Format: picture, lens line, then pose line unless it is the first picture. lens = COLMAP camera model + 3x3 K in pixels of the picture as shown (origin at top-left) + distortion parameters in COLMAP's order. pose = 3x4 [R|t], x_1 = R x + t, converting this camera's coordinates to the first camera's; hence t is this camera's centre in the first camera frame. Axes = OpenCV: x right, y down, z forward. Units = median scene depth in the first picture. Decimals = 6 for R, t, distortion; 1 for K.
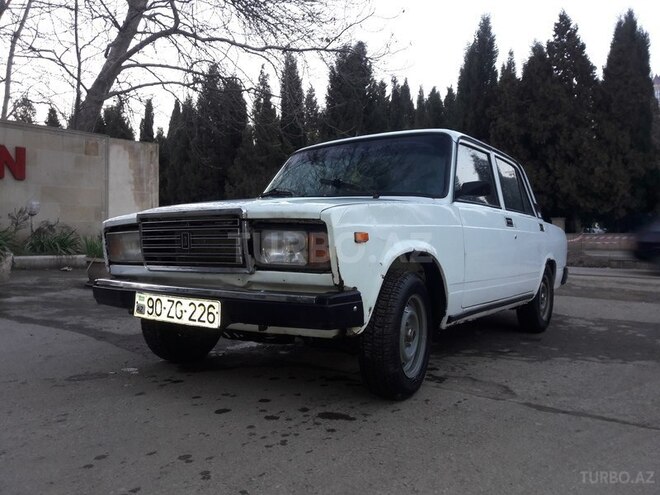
lens RADIAL K [[539.8, 0, 332.8], [0, 539.8, 229.5], [0, 0, 1]] dist [0.090618, -0.155003]
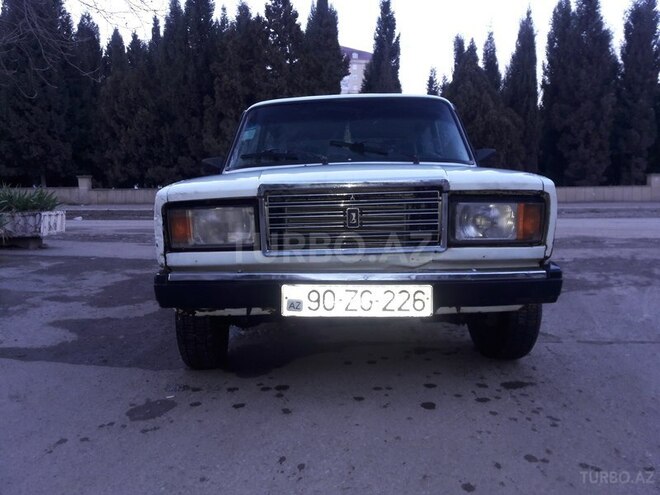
lens RADIAL K [[539.8, 0, 332.8], [0, 539.8, 229.5], [0, 0, 1]] dist [0.090618, -0.155003]
pose [[0.831862, -0.053847, 0.552364, -0.760915], [0.009017, 0.996462, 0.083559, -0.029883], [-0.554909, -0.064529, 0.829404, 0.338812]]
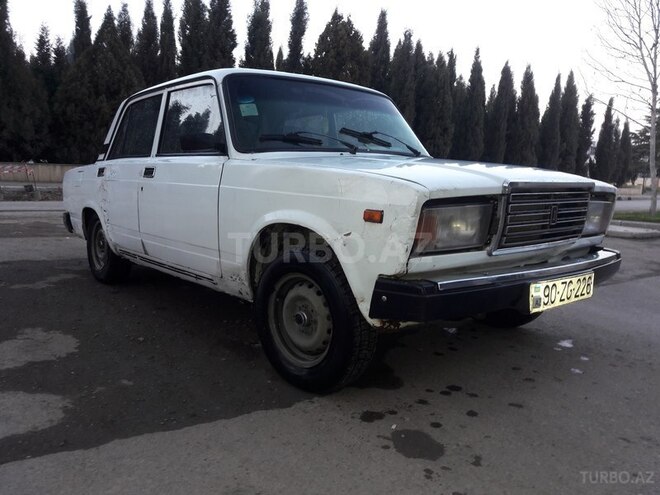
lens RADIAL K [[535.5, 0, 330.9], [0, 535.5, 235.1], [0, 0, 1]] dist [0.028261, 0.000144]
pose [[0.250242, -0.105533, 0.962415, -1.234714], [-0.042429, 0.991891, 0.119797, -0.037897], [-0.967253, -0.070813, 0.243735, 1.150123]]
